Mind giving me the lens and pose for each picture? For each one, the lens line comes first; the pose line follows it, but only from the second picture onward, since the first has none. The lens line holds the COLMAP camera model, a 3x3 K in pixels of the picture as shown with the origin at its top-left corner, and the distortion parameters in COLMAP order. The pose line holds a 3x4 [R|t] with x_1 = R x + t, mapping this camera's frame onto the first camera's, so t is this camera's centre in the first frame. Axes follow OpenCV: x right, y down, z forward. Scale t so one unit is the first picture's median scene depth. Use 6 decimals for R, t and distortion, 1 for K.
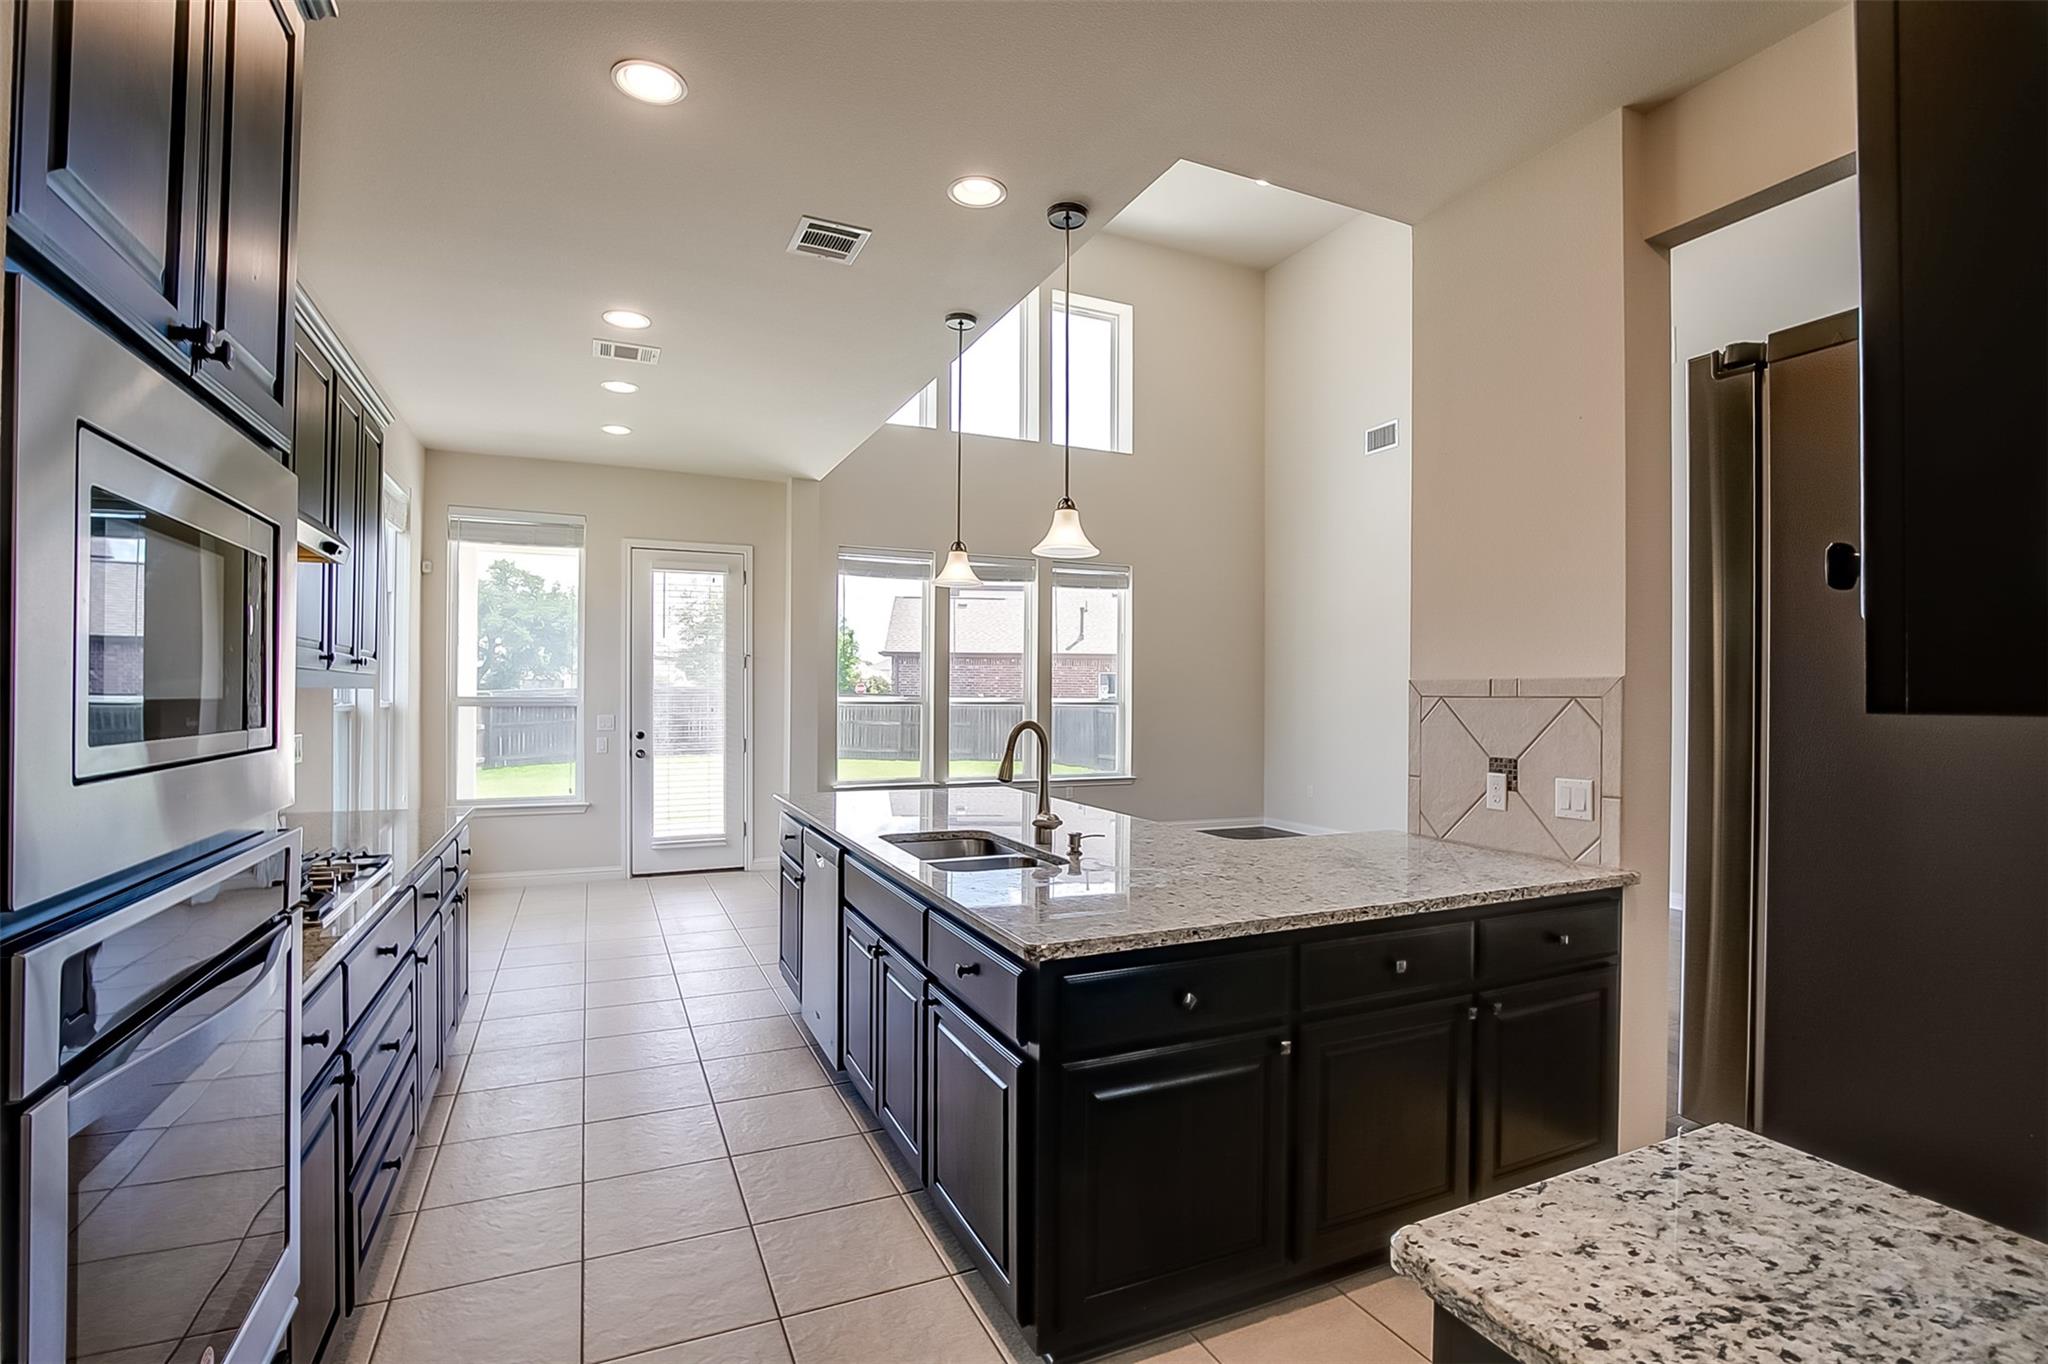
lens RADIAL K [[948.8, 0, 1030.8], [0, 948.8, 686.0], [0, 0, 1]] dist [-0.034383, 0.007212]
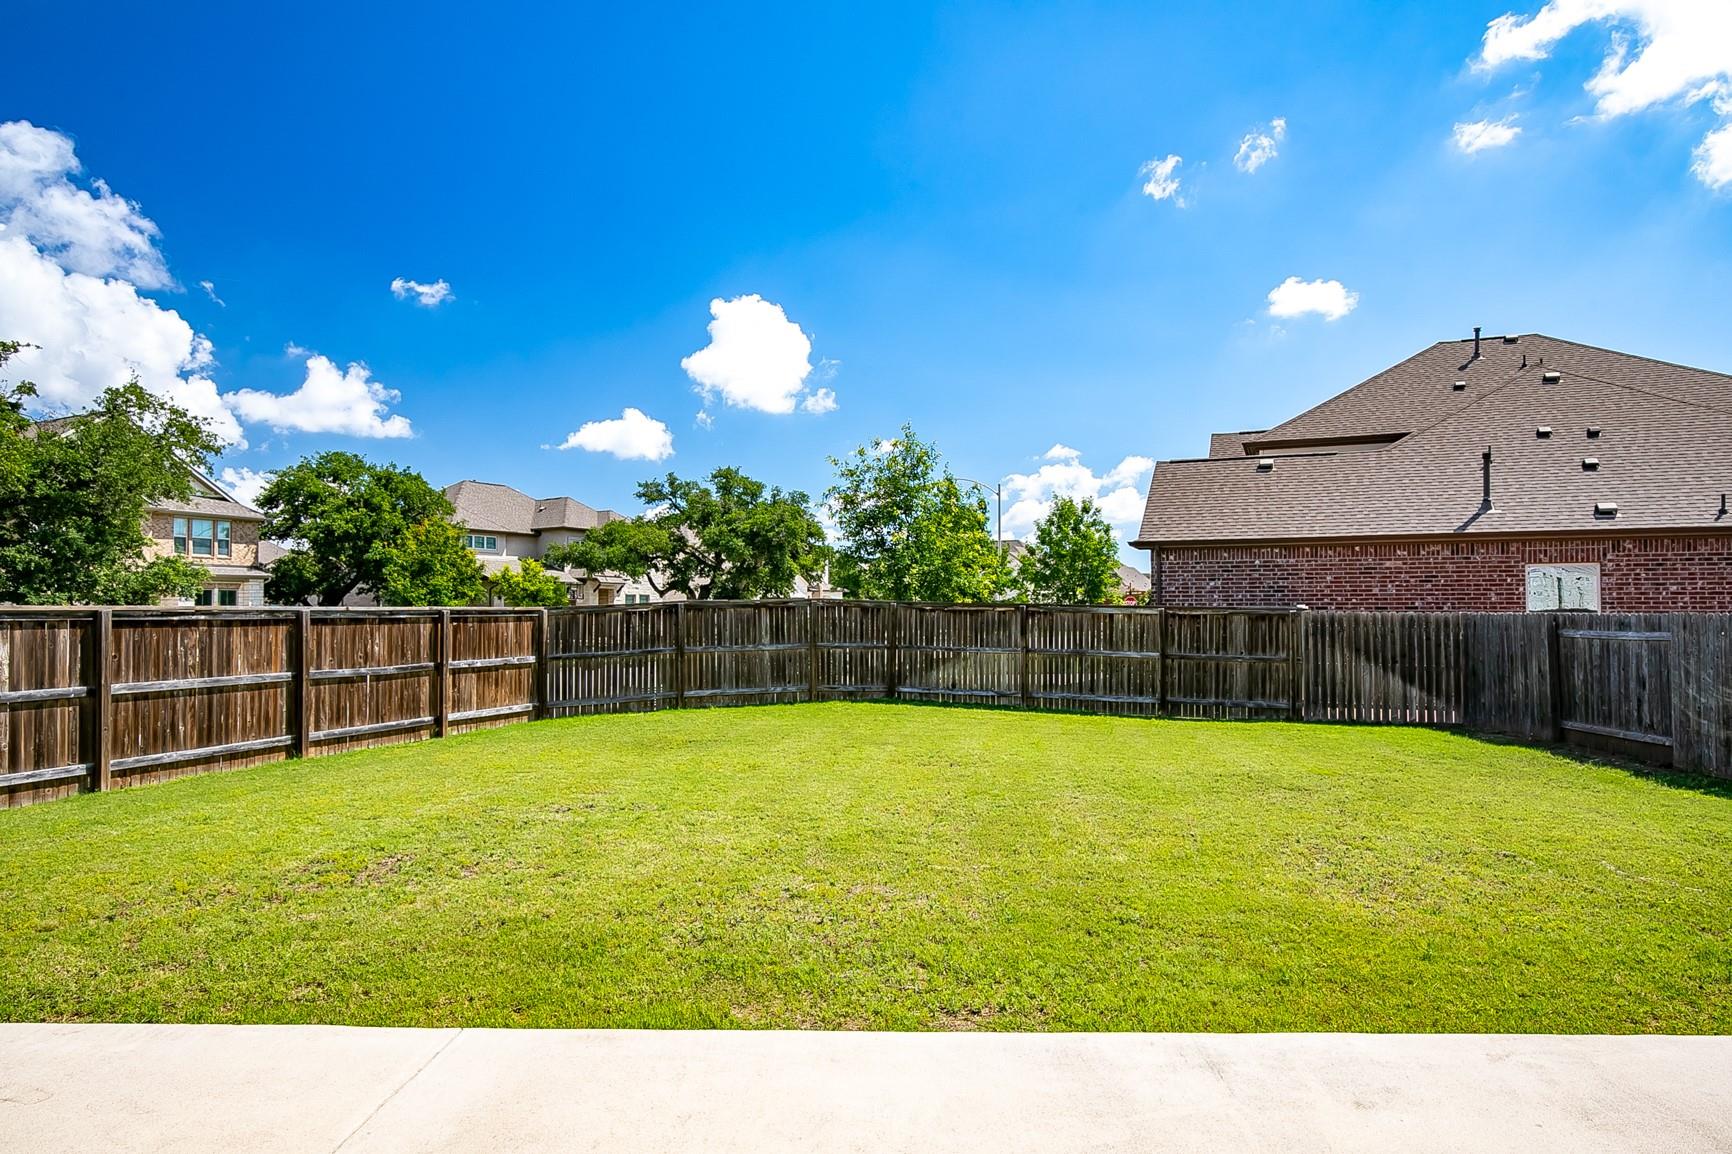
lens RADIAL K [[992.8, 0, 876.2], [0, 992.8, 585.5], [0, 0, 1]] dist [-0.003744, -0.004416]
pose [[0.903664, -0.021876, -0.427682, -0.088164], [0.014322, 0.999680, -0.020871, 0.018150], [0.428002, 0.012735, 0.903688, 1.024123]]
